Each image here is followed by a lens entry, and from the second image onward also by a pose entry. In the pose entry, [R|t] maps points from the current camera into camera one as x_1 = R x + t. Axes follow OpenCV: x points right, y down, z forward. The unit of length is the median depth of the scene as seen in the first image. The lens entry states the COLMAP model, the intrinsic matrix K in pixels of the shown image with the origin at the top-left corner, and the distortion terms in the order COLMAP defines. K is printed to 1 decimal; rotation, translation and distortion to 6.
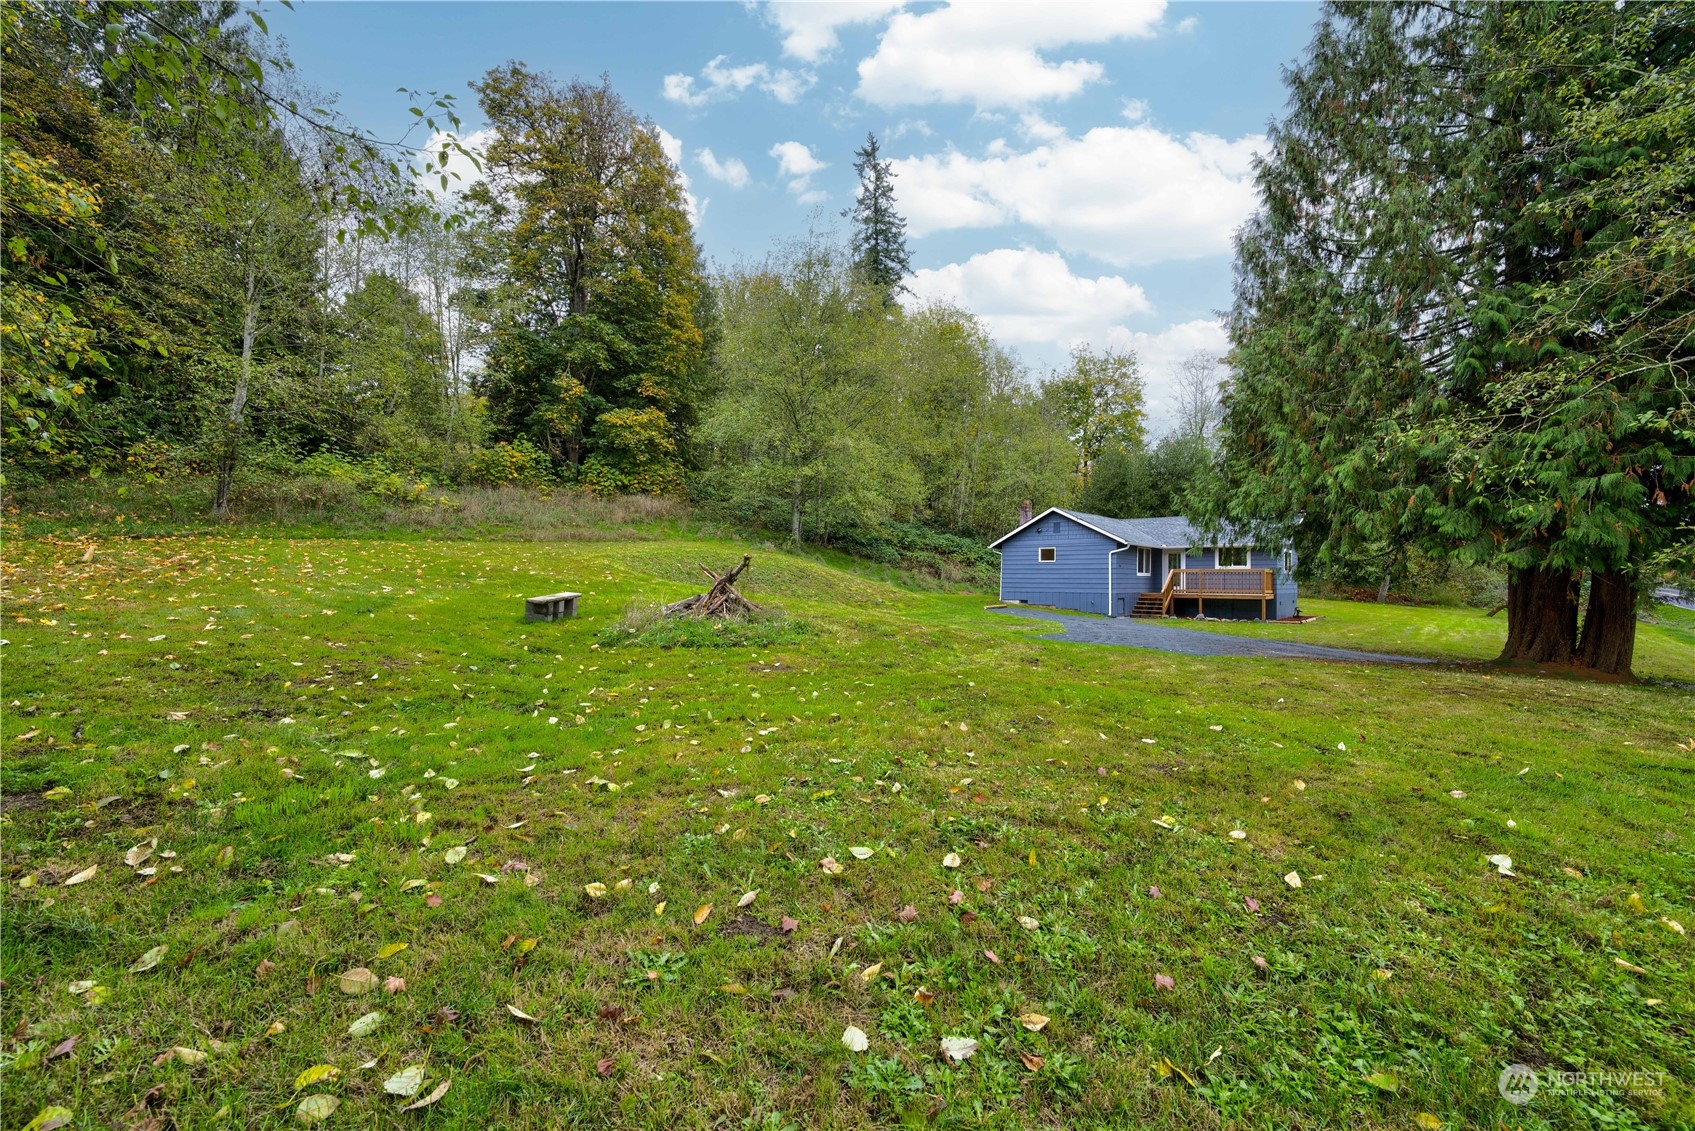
lens RADIAL K [[676.9, 0, 853.5], [0, 676.9, 583.6], [0, 0, 1]] dist [-0.001262, -0.000151]
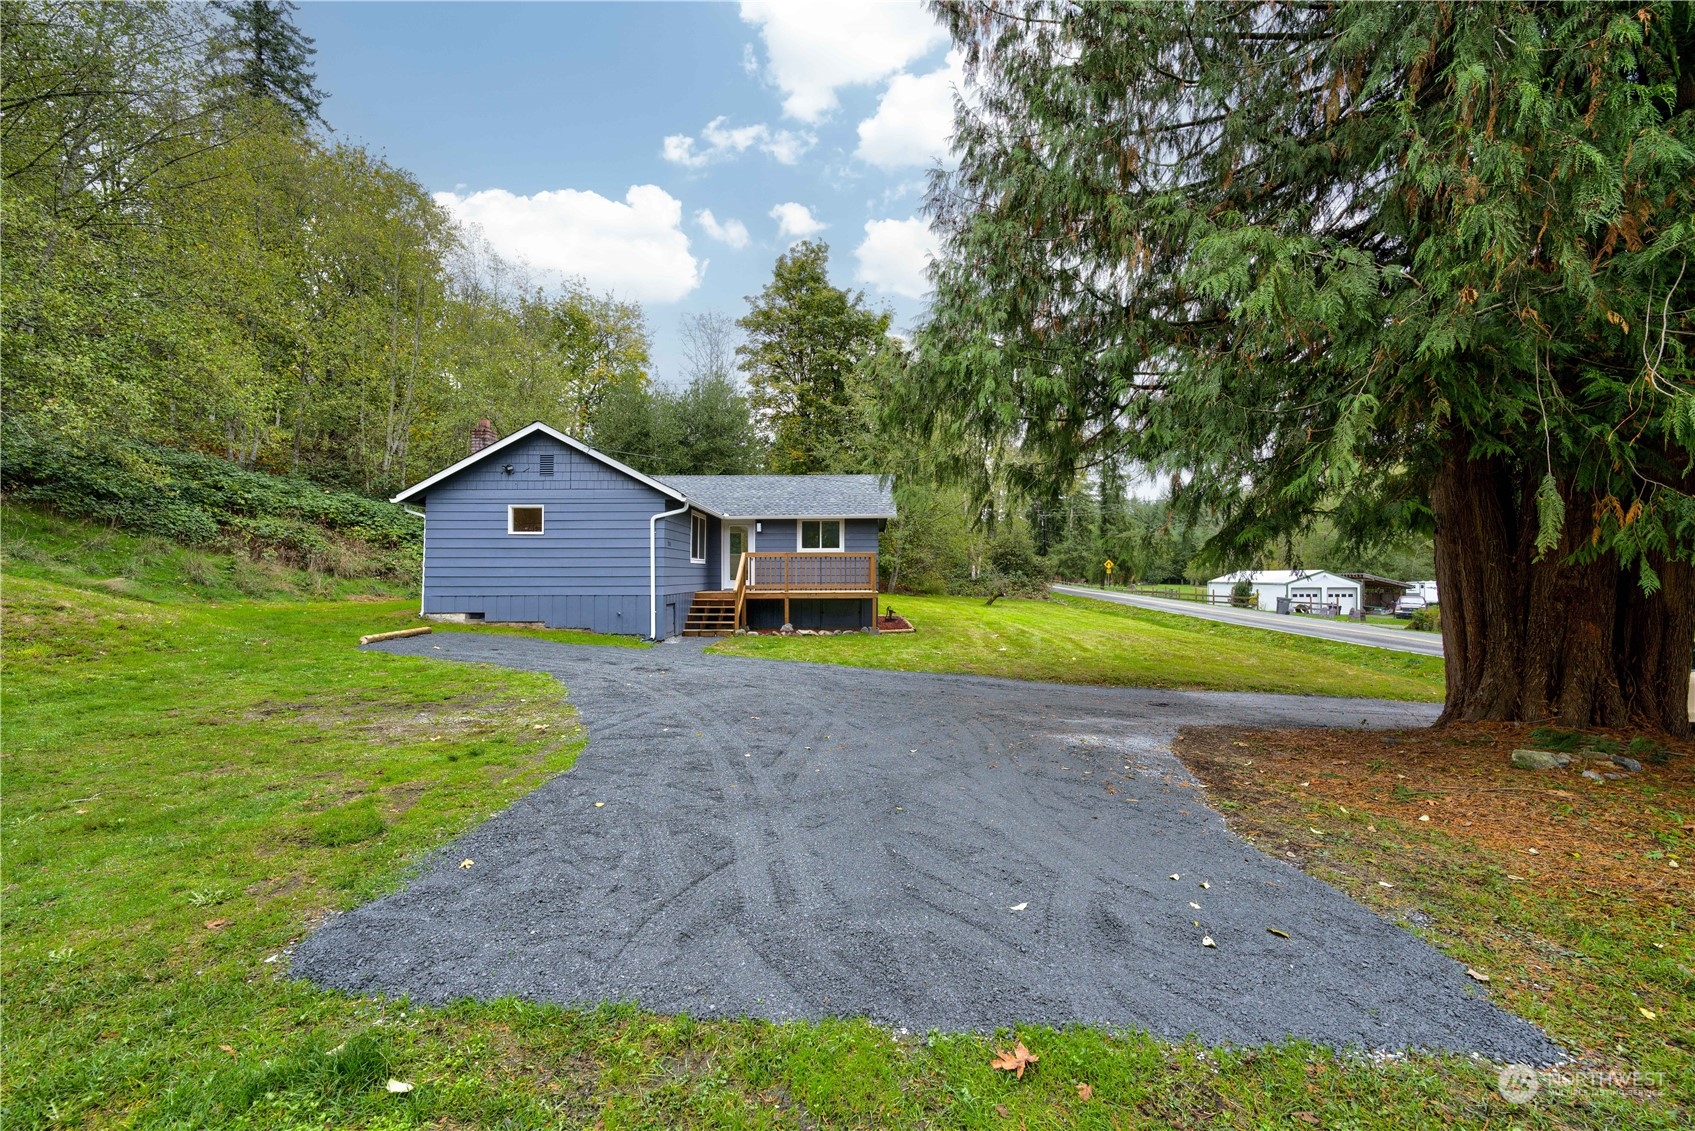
lens RADIAL K [[693.7, 0, 840.6], [0, 693.7, 563.1], [0, 0, 1]] dist [-0.007134, -0.000832]
pose [[0.767498, 0.002620, 0.641045, 0.100368], [0.010170, 0.999816, -0.016262, -0.000180], [-0.640970, 0.019000, 0.767331, 0.338451]]
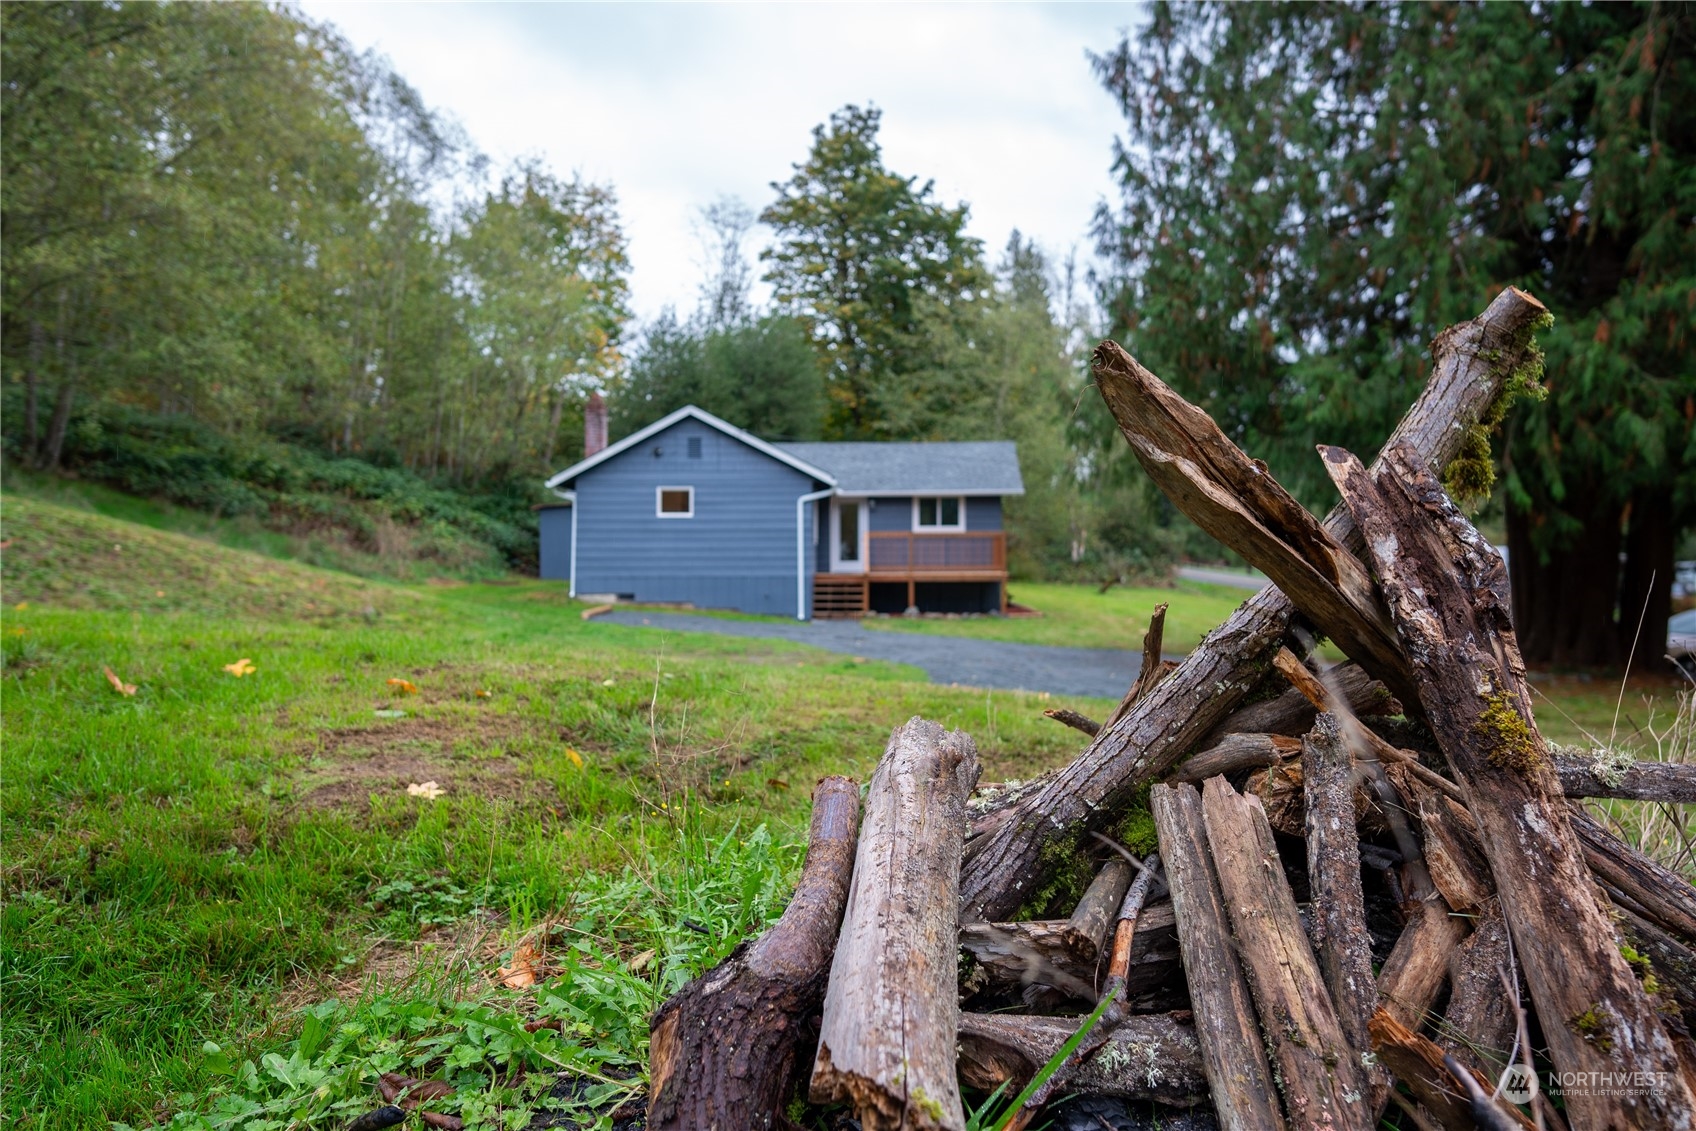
lens RADIAL K [[1056.5, 0, 848.0], [0, 1056.5, 565.5], [0, 0, 1]] dist [-0.001175, -0.000412]
pose [[0.769510, -0.016464, 0.638423, -0.081837], [0.012763, 0.999864, 0.010401, -0.001433], [-0.638507, 0.000145, 0.769616, 0.231643]]
